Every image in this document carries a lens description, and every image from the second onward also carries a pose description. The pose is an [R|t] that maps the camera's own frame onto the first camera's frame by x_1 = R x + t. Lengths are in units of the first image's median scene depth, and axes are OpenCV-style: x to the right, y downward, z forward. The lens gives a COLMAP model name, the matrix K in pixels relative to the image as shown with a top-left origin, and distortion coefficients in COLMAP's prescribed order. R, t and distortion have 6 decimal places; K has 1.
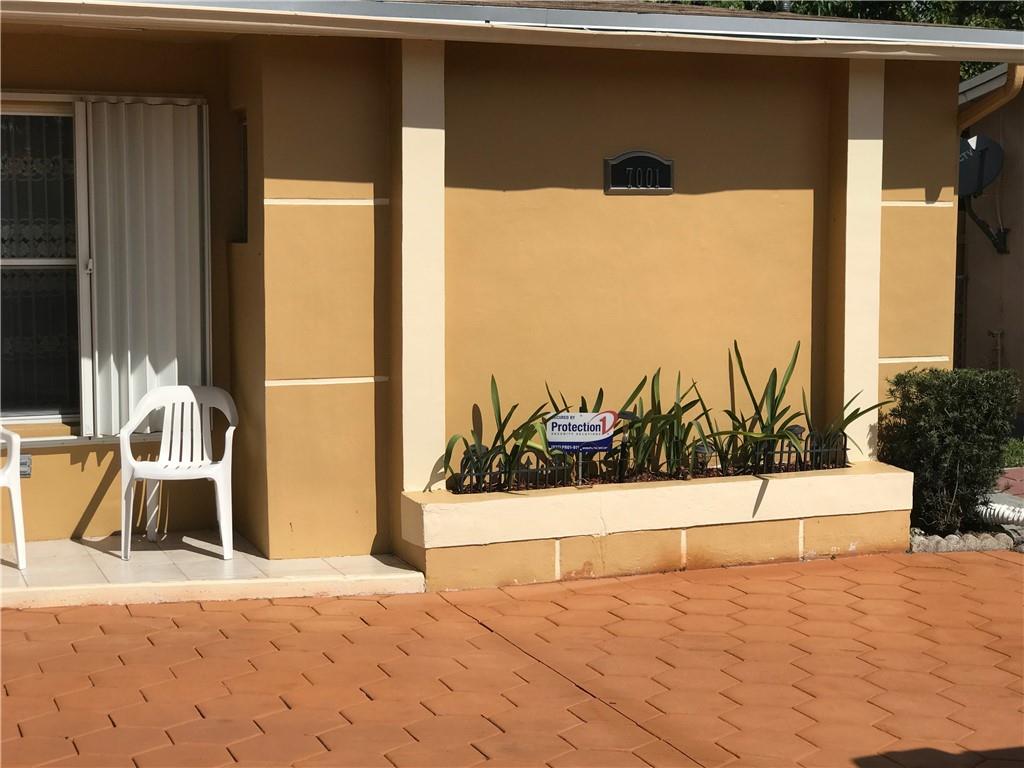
lens RADIAL K [[1705.0, 0, 505.0], [0, 1705.0, 384.2], [0, 0, 1]] dist [0.087646, 0.000000]
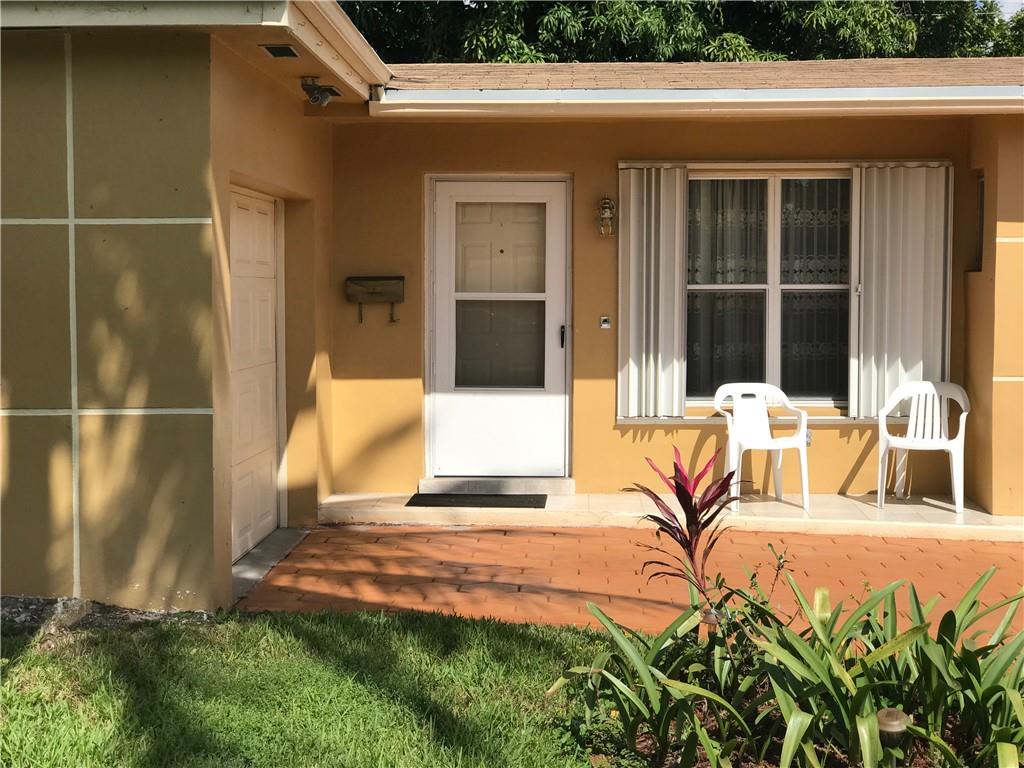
lens RADIAL K [[1705.0, 0, 505.0], [0, 1705.0, 378.5], [0, 0, 1]] dist [0.087646, 0.000000]
pose [[0.915065, 0.022427, -0.402682, 0.044413], [-0.032549, 0.999302, -0.018311, 0.033712], [0.401990, 0.029863, 0.915157, -0.330509]]
